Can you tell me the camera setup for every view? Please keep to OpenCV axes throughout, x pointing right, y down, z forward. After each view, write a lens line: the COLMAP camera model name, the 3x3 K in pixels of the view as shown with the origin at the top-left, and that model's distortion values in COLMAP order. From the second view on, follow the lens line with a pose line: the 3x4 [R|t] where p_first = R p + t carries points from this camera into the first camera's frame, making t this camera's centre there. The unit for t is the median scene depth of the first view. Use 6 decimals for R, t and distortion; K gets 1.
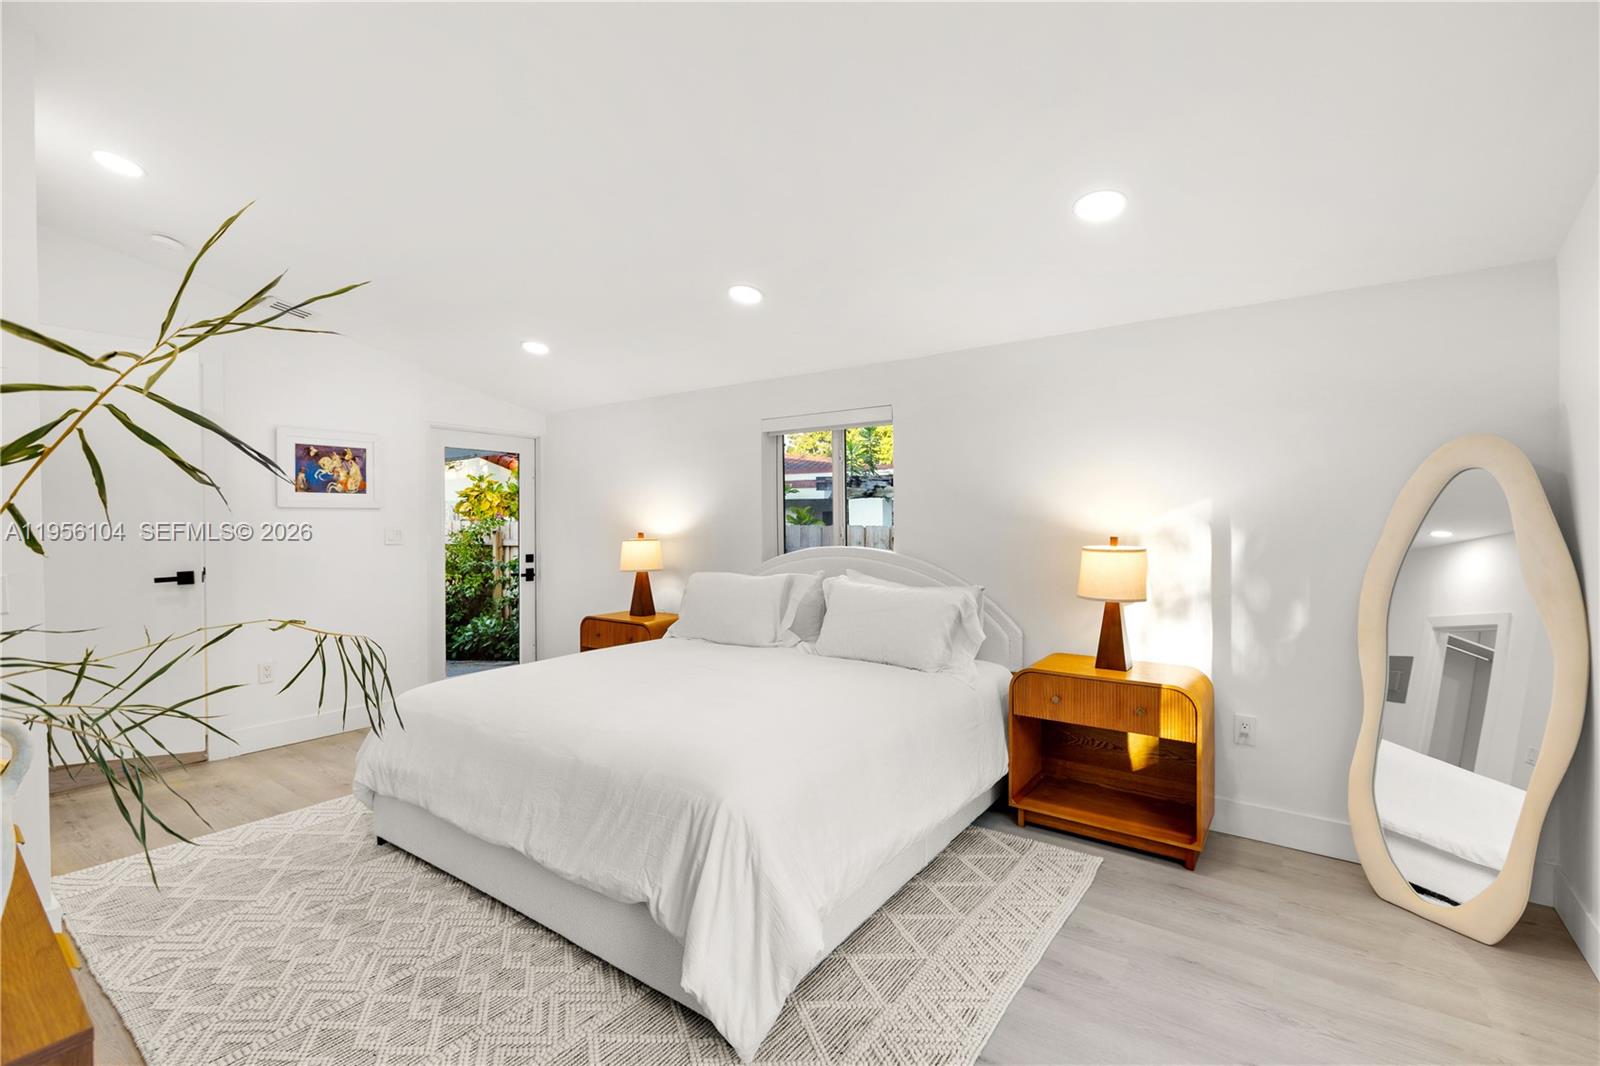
lens RADIAL K [[704.9, 0, 793.0], [0, 704.9, 518.4], [0, 0, 1]] dist [-0.002906, -0.000052]
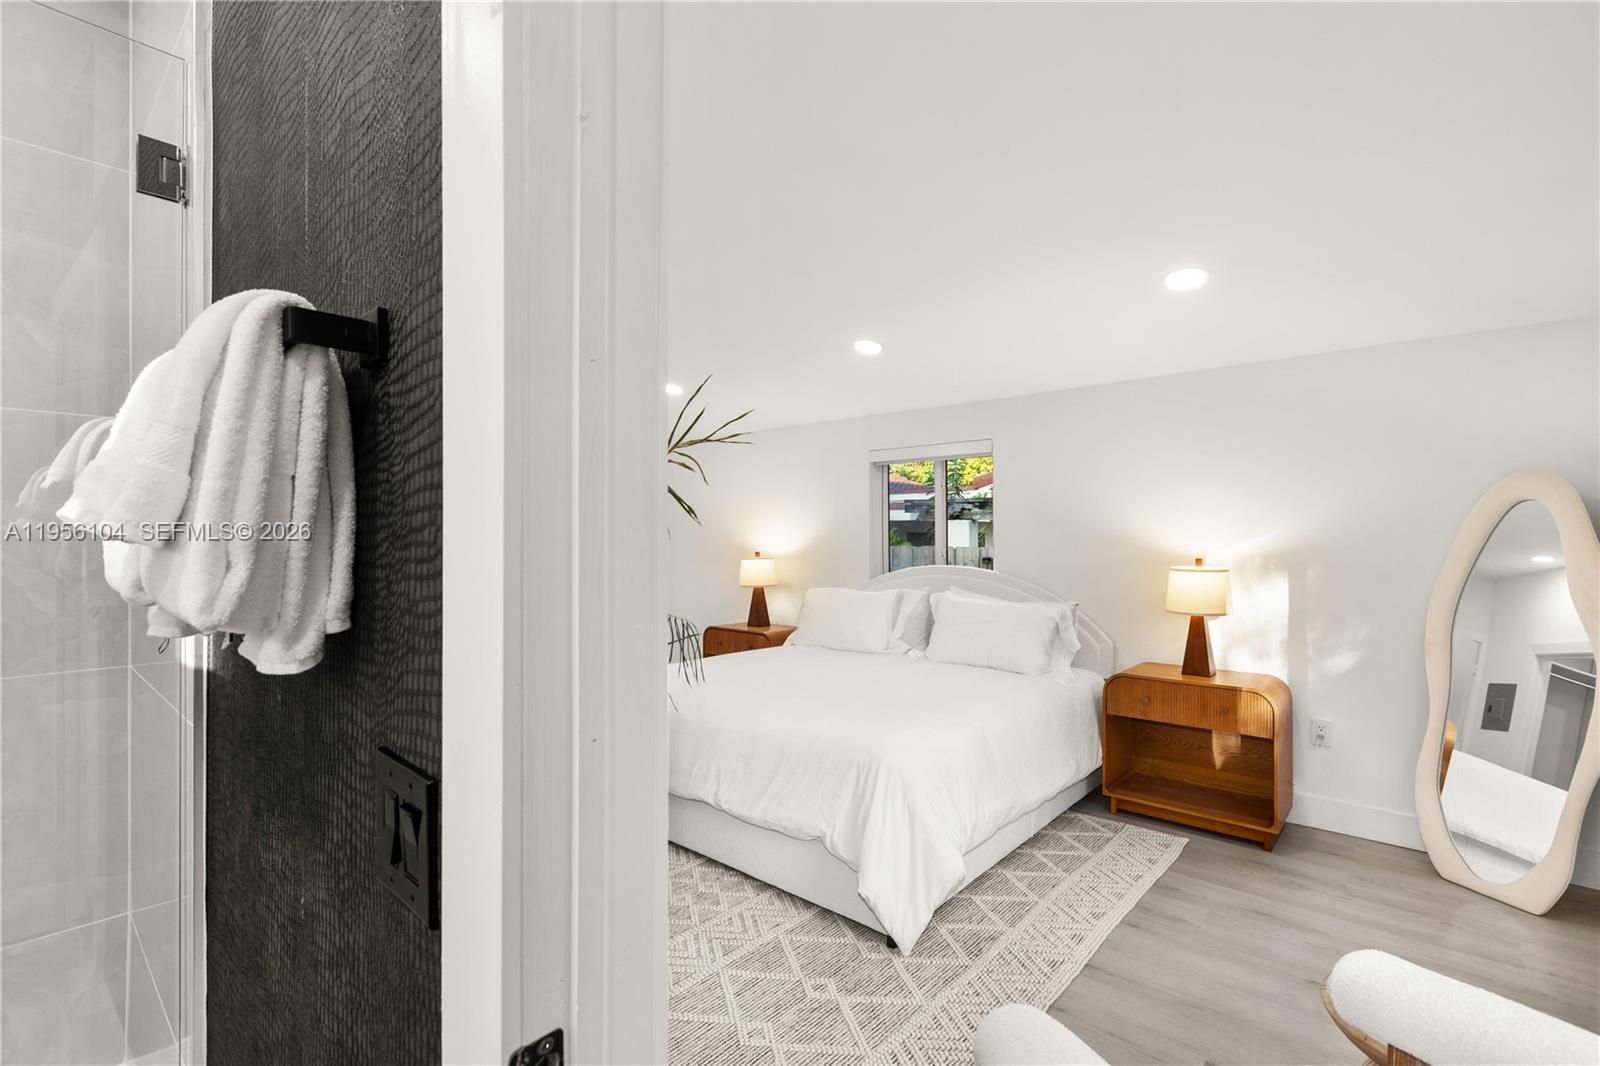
lens RADIAL K [[718.5, 0, 800.0], [0, 718.5, 533.0], [0, 0, 1]] dist [-0.001882, -0.000545]
pose [[0.996470, 0.004159, -0.083846, -0.089714], [-0.004756, 0.999965, -0.006924, -0.003769], [0.083814, 0.007298, 0.996455, -0.210762]]
